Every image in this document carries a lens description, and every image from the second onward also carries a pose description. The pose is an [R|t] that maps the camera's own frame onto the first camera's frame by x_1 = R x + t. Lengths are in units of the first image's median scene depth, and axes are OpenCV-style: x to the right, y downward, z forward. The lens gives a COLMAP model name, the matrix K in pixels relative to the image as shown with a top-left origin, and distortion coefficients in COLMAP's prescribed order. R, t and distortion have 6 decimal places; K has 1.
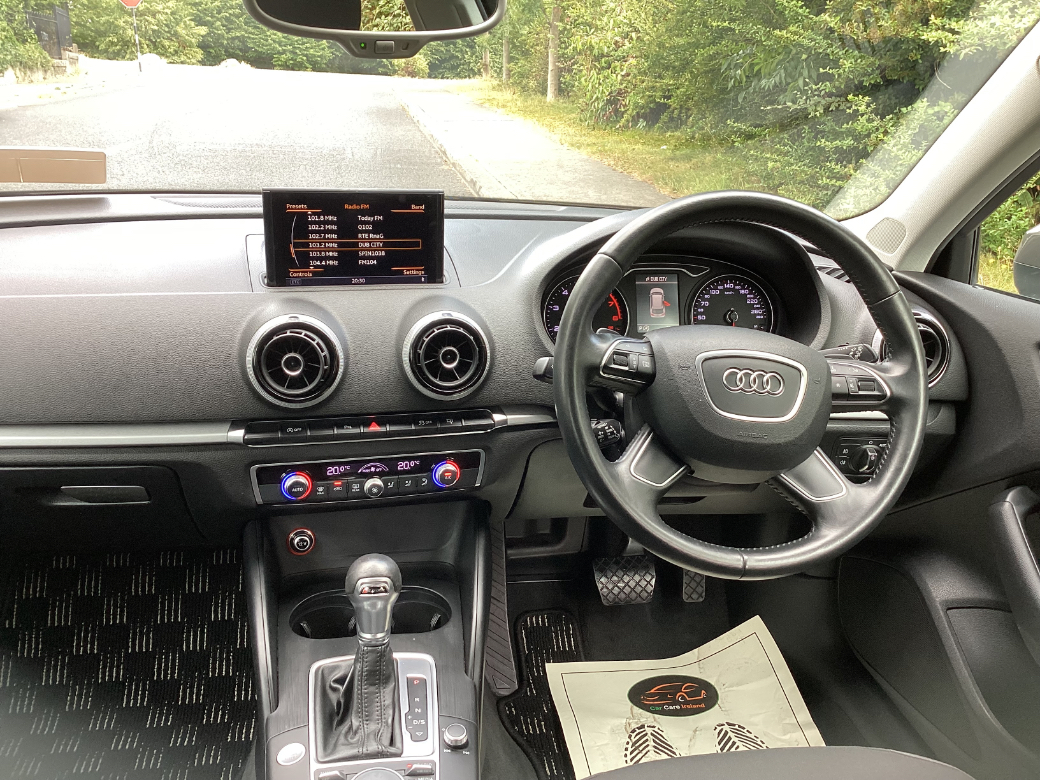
lens RADIAL K [[795.2, 0, 520.0], [0, 795.2, 390.0], [0, 0, 1]] dist [0.008256, 0.001550]
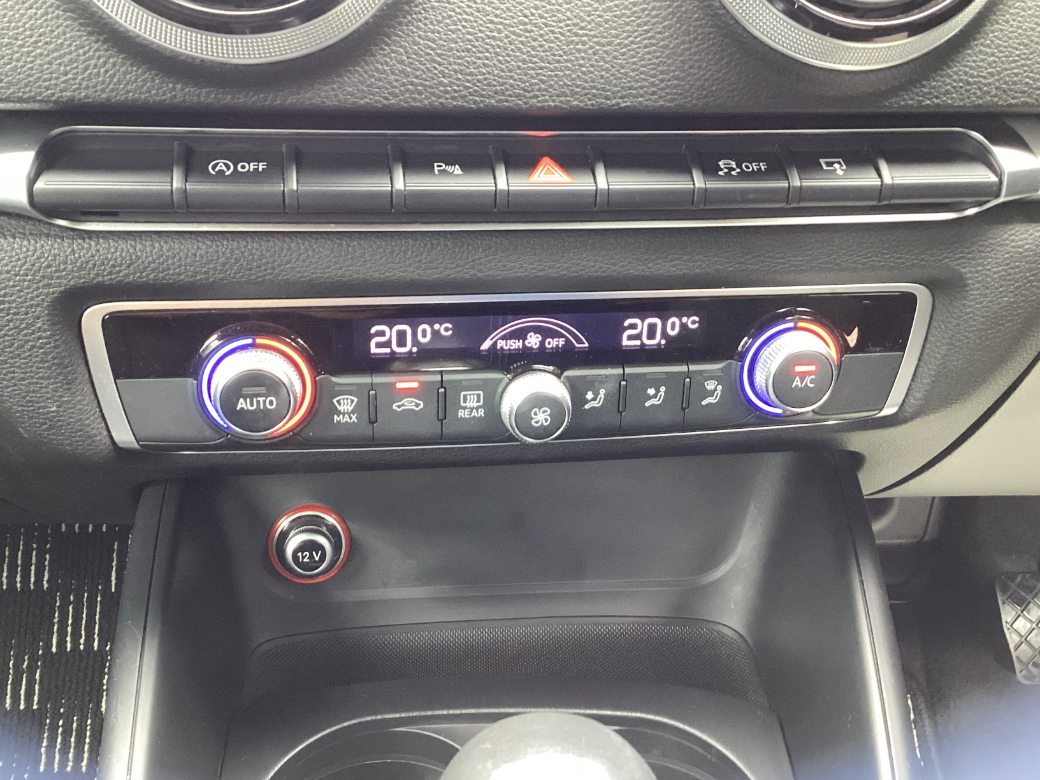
lens RADIAL K [[1179.1, 0, 520.0], [0, 1179.1, 390.0], [0, 0, 1]] dist [0.115477, -0.257740]
pose [[0.987279, 0.046506, -0.152043, -0.128465], [-0.027081, 0.991479, 0.127422, 0.065735], [0.156673, -0.121684, 0.980126, 0.604962]]
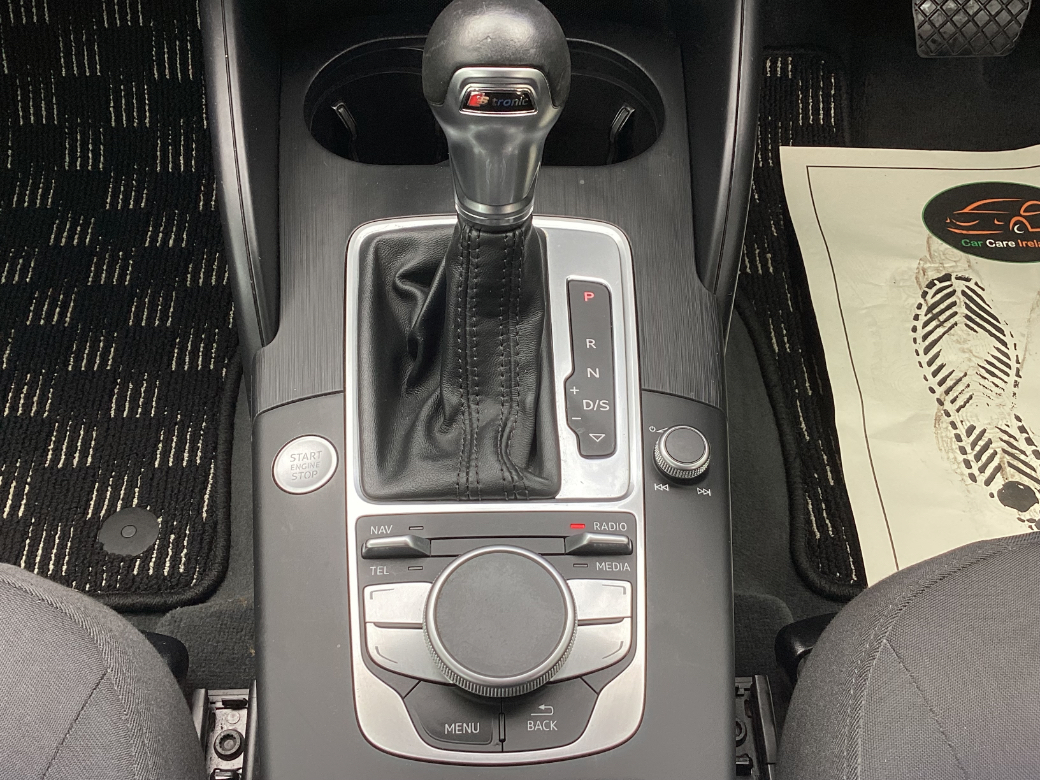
lens RADIAL K [[1179.1, 0, 520.0], [0, 1179.1, 390.0], [0, 0, 1]] dist [0.115477, -0.257740]
pose [[0.987540, 0.112255, -0.110287, -0.073480], [-0.031653, 0.828194, 0.559546, 0.040552], [0.154152, -0.549084, 0.821428, 0.356595]]
